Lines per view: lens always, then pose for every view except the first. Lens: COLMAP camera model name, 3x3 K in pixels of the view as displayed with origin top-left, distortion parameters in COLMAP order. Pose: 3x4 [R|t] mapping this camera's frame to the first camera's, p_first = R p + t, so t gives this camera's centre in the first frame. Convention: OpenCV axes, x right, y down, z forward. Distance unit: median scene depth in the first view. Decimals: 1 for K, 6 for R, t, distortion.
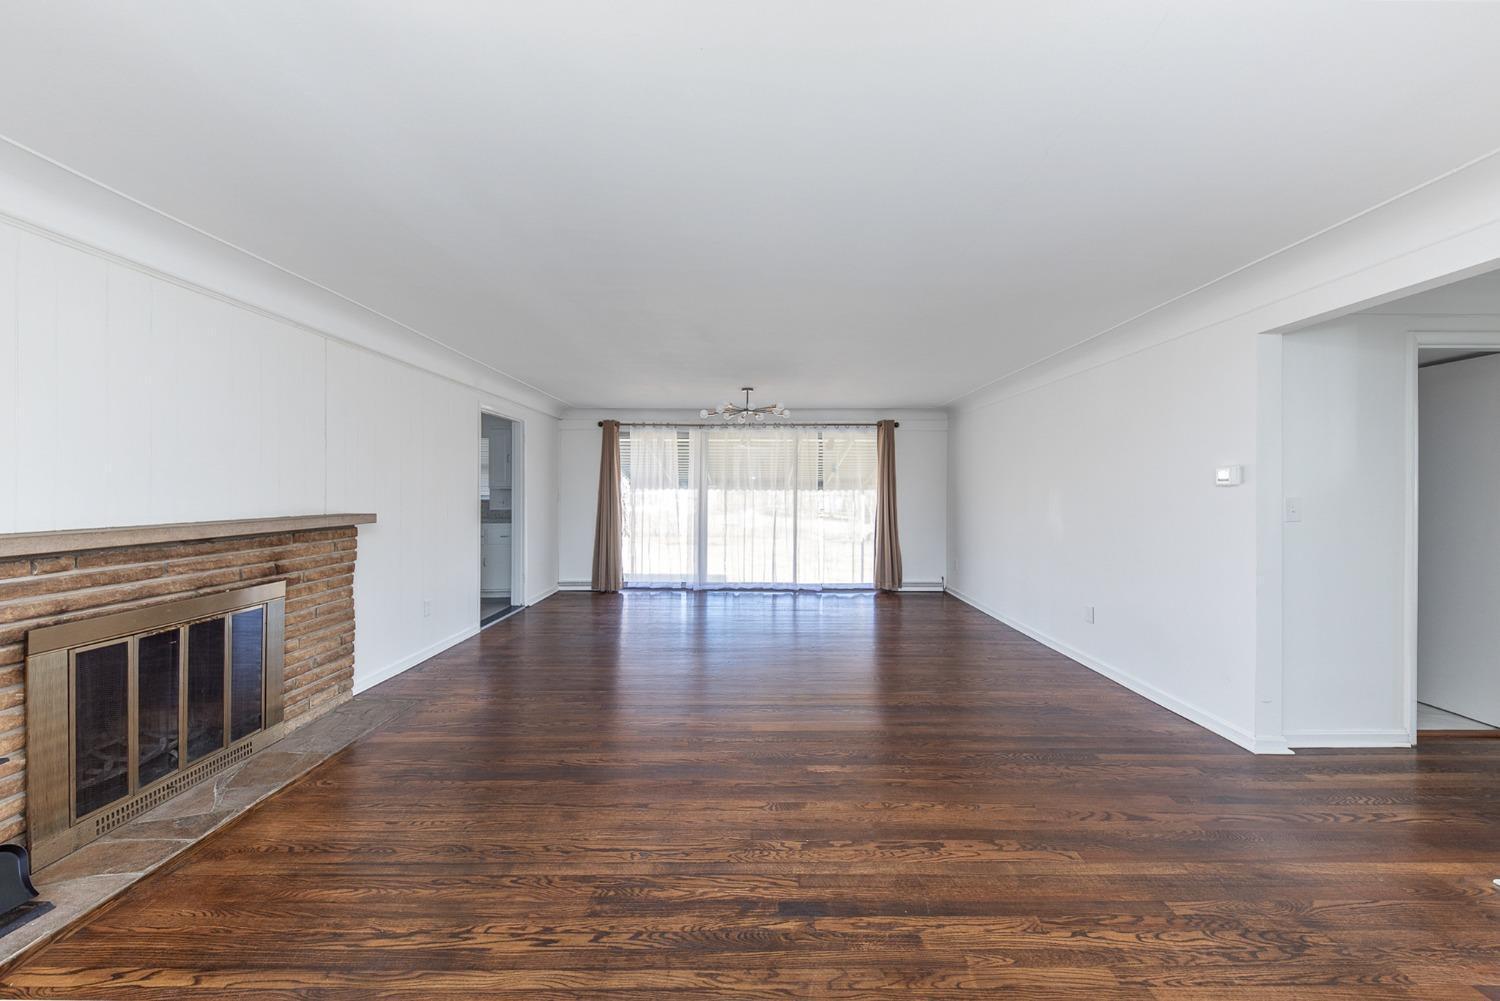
lens RADIAL K [[525.5, 0, 757.8], [0, 525.5, 487.4], [0, 0, 1]] dist [0.001657, -0.001466]
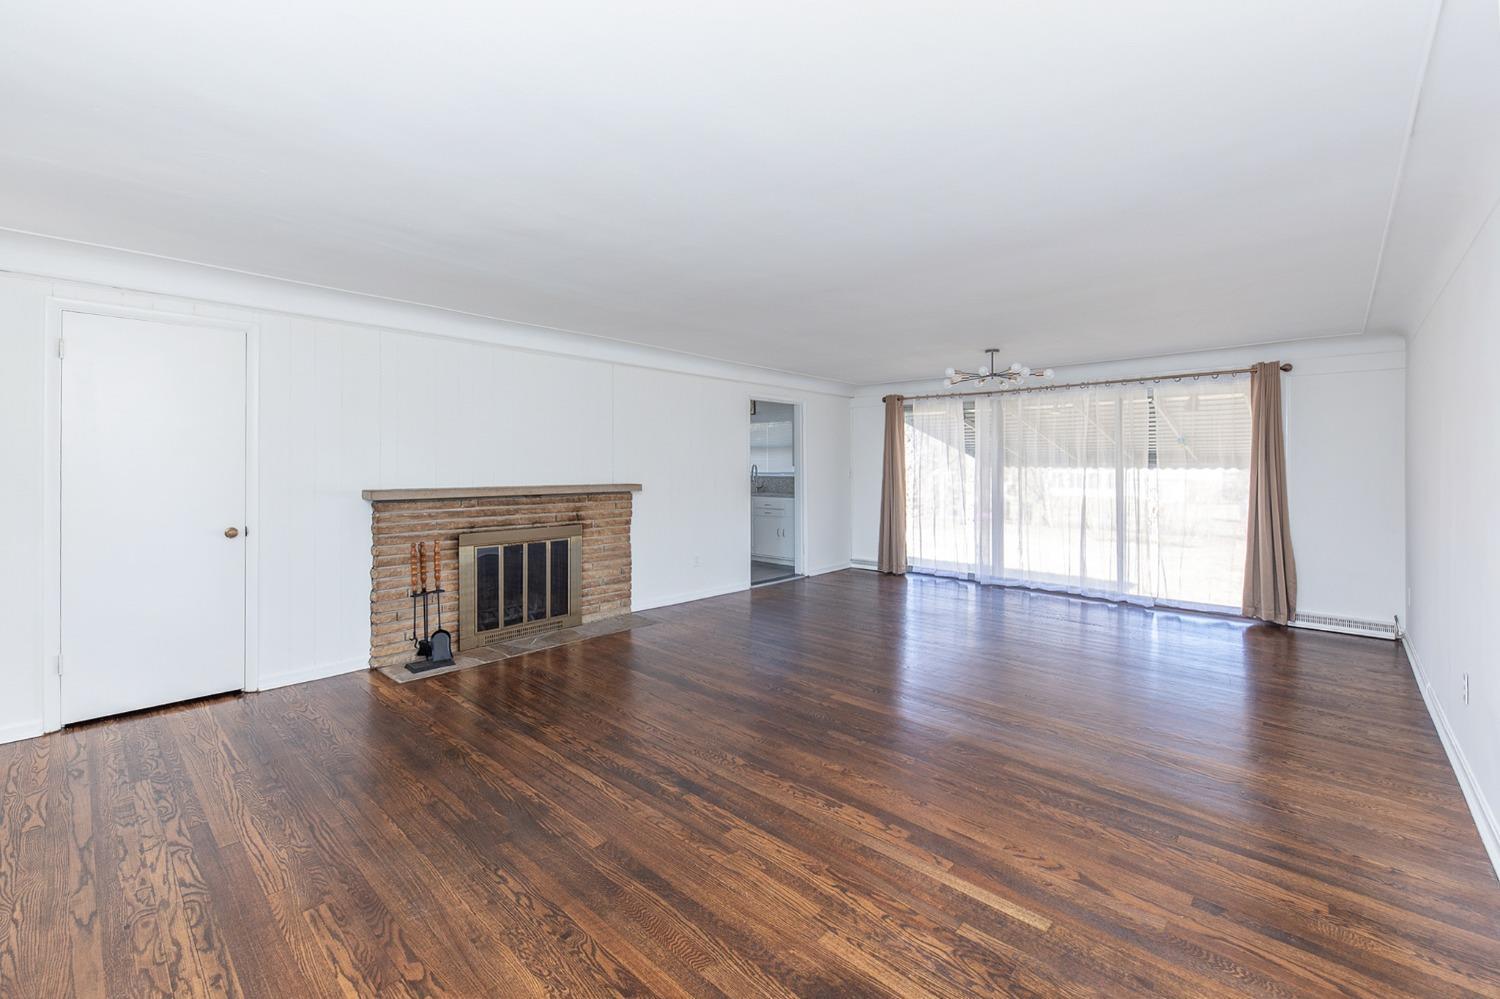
lens RADIAL K [[630.3, 0, 762.3], [0, 630.3, 472.3], [0, 0, 1]] dist [0.007624, -0.000479]
pose [[0.737151, 0.007279, -0.675689, 0.841645], [0.000258, 0.999939, 0.011054, 0.000786], [0.675728, -0.008323, 0.737104, -0.021376]]
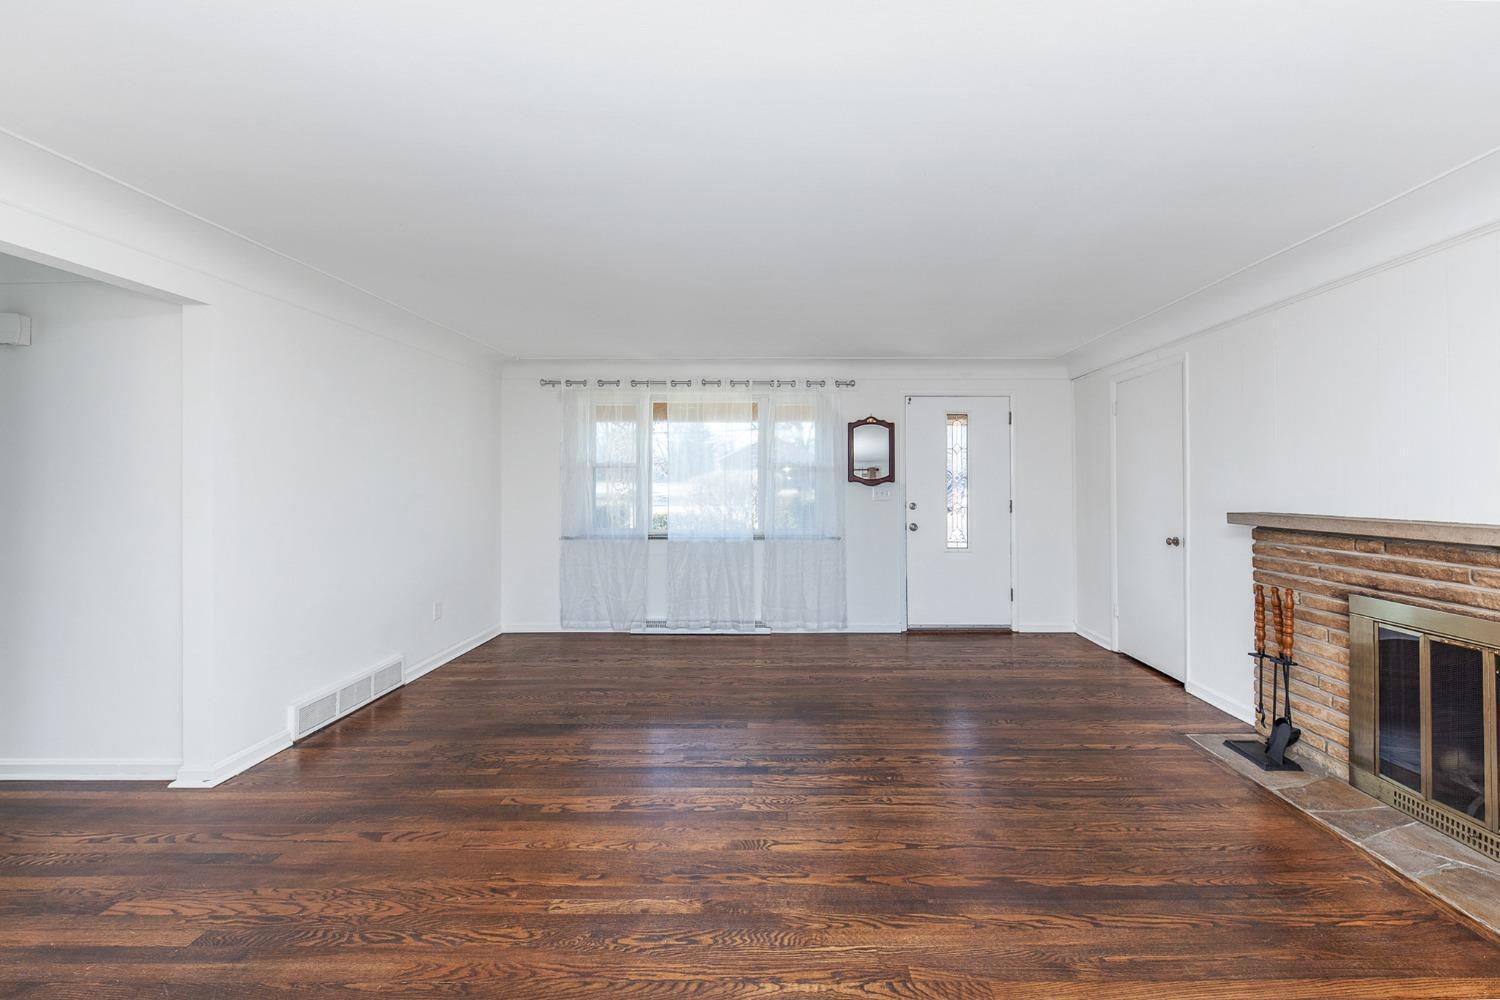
lens RADIAL K [[546.5, 0, 791.8], [0, 546.5, 478.6], [0, 0, 1]] dist [-0.001349, -0.000407]
pose [[-0.999992, 0.000401, 0.003863, -0.021019], [0.000351, 0.999916, -0.012960, 0.006696], [-0.003868, -0.012959, -0.999909, 1.673803]]
